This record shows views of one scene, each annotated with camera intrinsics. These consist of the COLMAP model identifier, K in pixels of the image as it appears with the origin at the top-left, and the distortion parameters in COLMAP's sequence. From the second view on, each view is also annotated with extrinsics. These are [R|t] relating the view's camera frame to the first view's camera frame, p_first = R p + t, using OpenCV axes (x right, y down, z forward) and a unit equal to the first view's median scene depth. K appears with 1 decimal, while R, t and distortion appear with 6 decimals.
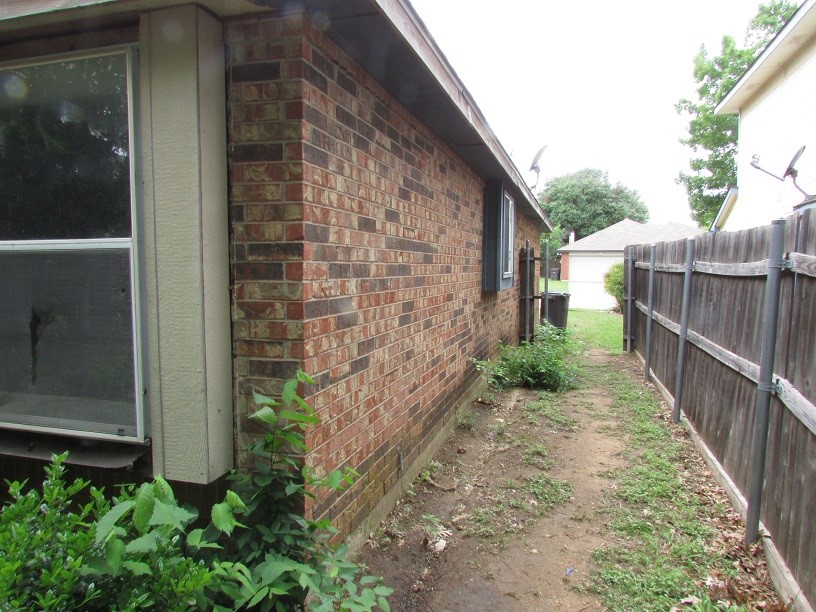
lens RADIAL K [[585.6, 0, 408.0], [0, 585.6, 306.0], [0, 0, 1]] dist [-0.025416, 0.000209]
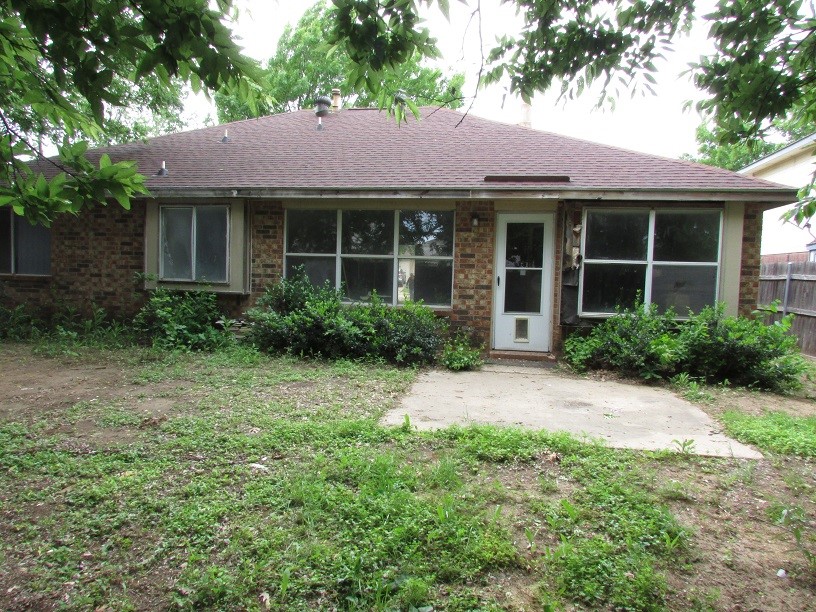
lens RADIAL K [[552.7, 0, 408.0], [0, 552.7, 306.0], [0, 0, 1]] dist [-0.014749, -0.000842]
pose [[0.996585, 0.020564, 0.079973, -2.516895], [-0.019759, 0.999746, -0.010840, 0.210983], [-0.080176, 0.009223, 0.996738, -2.097281]]
